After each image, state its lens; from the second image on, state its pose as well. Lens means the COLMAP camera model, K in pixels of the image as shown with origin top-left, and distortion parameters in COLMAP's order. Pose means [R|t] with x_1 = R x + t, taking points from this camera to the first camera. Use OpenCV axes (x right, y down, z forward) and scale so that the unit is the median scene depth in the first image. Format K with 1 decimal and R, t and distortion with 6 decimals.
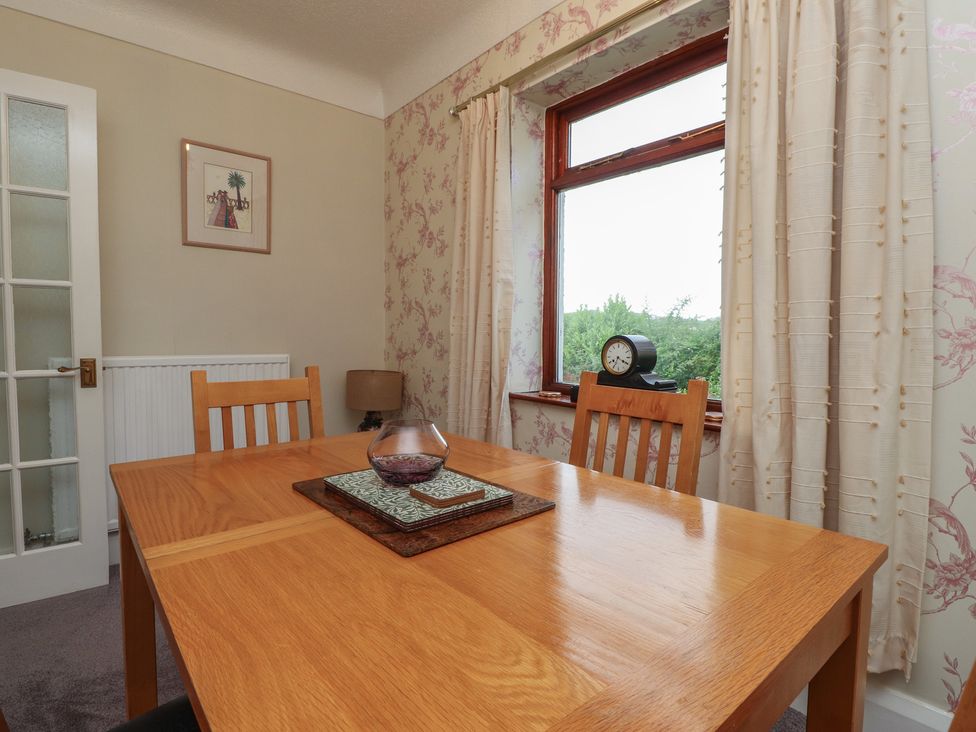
lens RADIAL K [[515.0, 0, 478.4], [0, 515.0, 362.0], [0, 0, 1]] dist [0.004974, -0.015565]
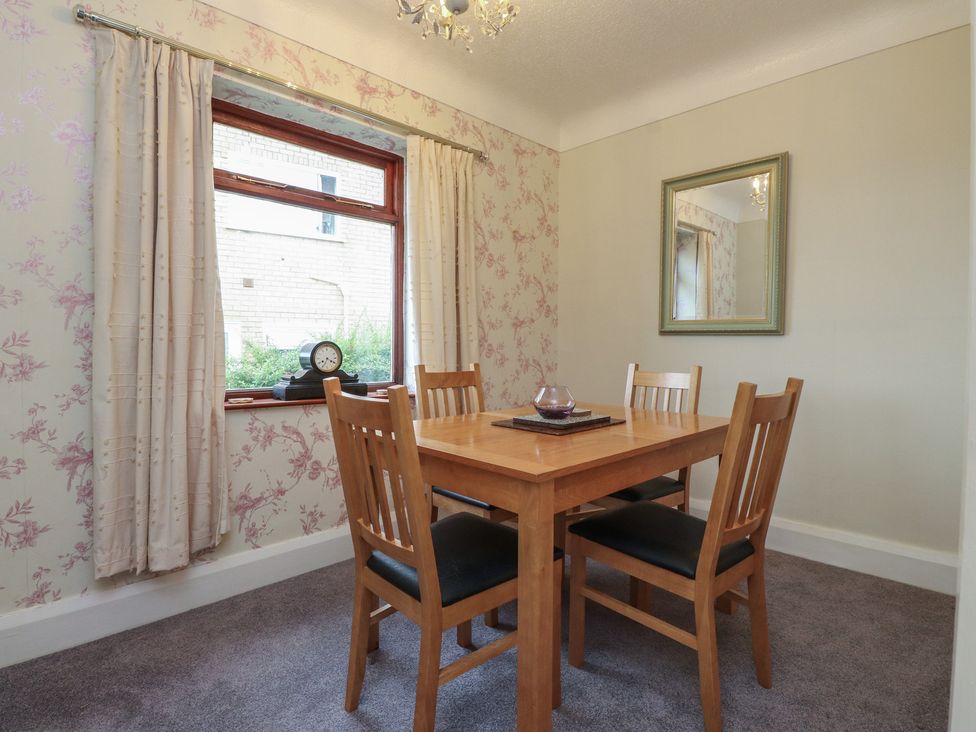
lens RADIAL K [[515.0, 0, 478.4], [0, 515.0, 362.0], [0, 0, 1]] dist [0.004974, -0.015565]
pose [[-0.074645, -0.045736, 0.996161, -0.954669], [0.046794, 0.997687, 0.049312, -0.042333], [-0.996112, 0.050295, -0.072332, 0.676218]]
